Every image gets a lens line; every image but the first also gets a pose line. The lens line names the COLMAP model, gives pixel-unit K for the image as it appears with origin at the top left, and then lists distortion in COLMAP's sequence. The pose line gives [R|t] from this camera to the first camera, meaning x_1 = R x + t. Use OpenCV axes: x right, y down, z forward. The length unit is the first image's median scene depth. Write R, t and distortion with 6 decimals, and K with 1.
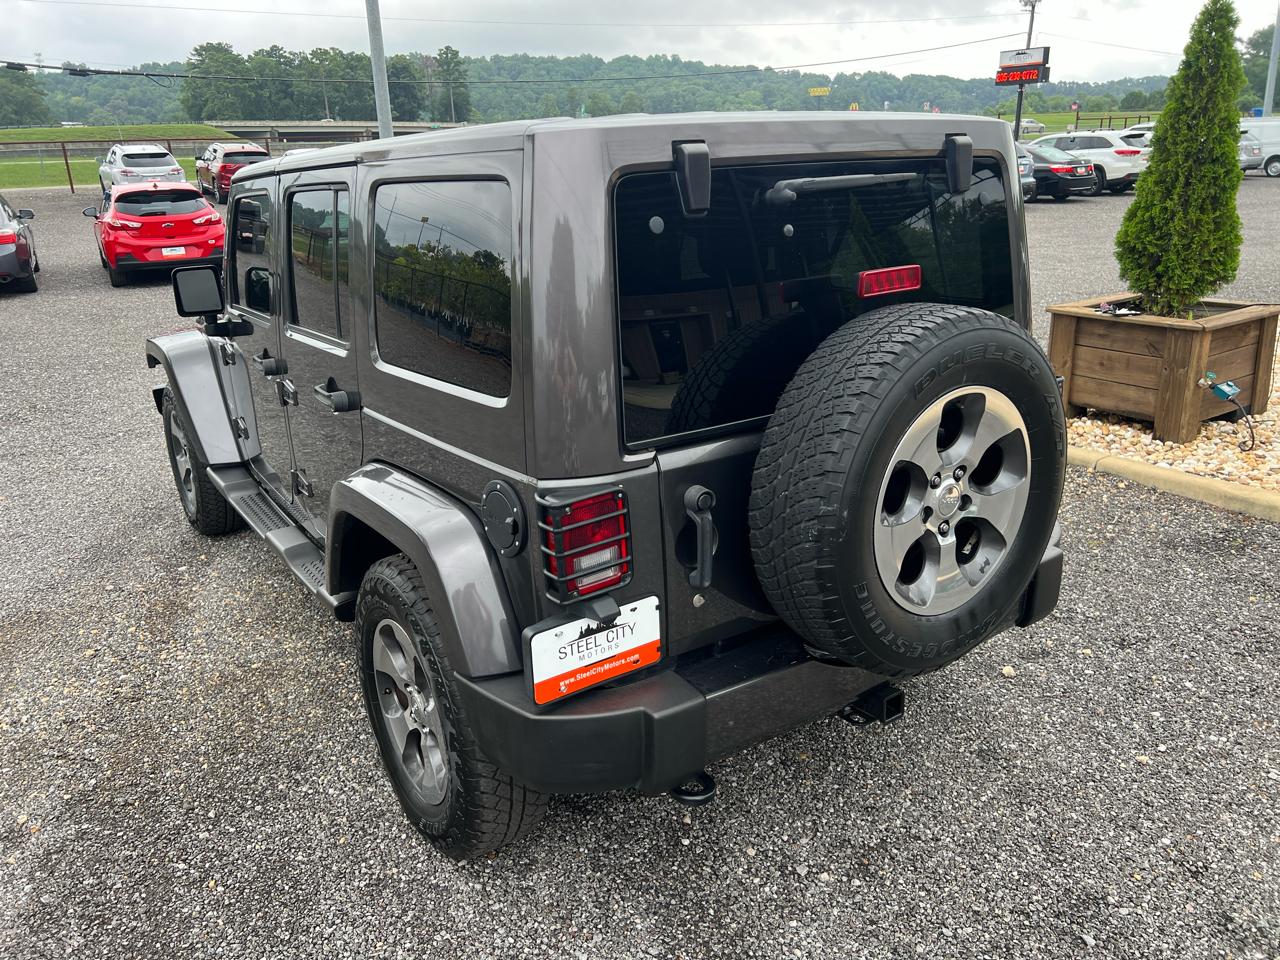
lens RADIAL K [[960.7, 0, 631.6], [0, 960.7, 477.3], [0, 0, 1]] dist [0.060698, -0.066636]
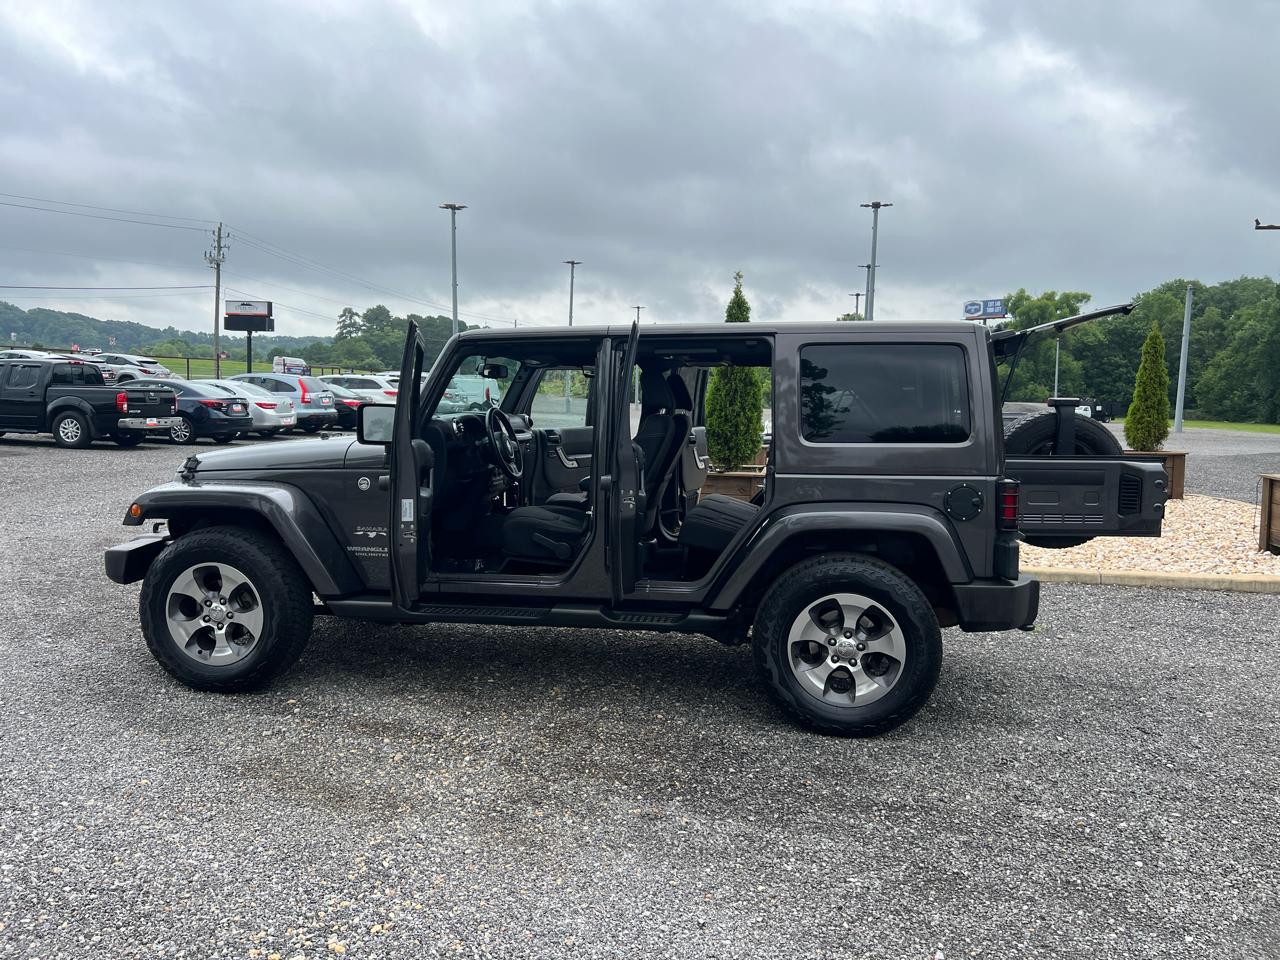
lens RADIAL K [[960.7, 0, 631.6], [0, 960.7, 477.3], [0, 0, 1]] dist [0.060698, -0.066636]
pose [[0.685763, -0.011384, 0.727736, -0.103964], [0.183849, 0.970162, -0.158069, 0.009099], [-0.704222, 0.242191, 0.667394, 0.005423]]
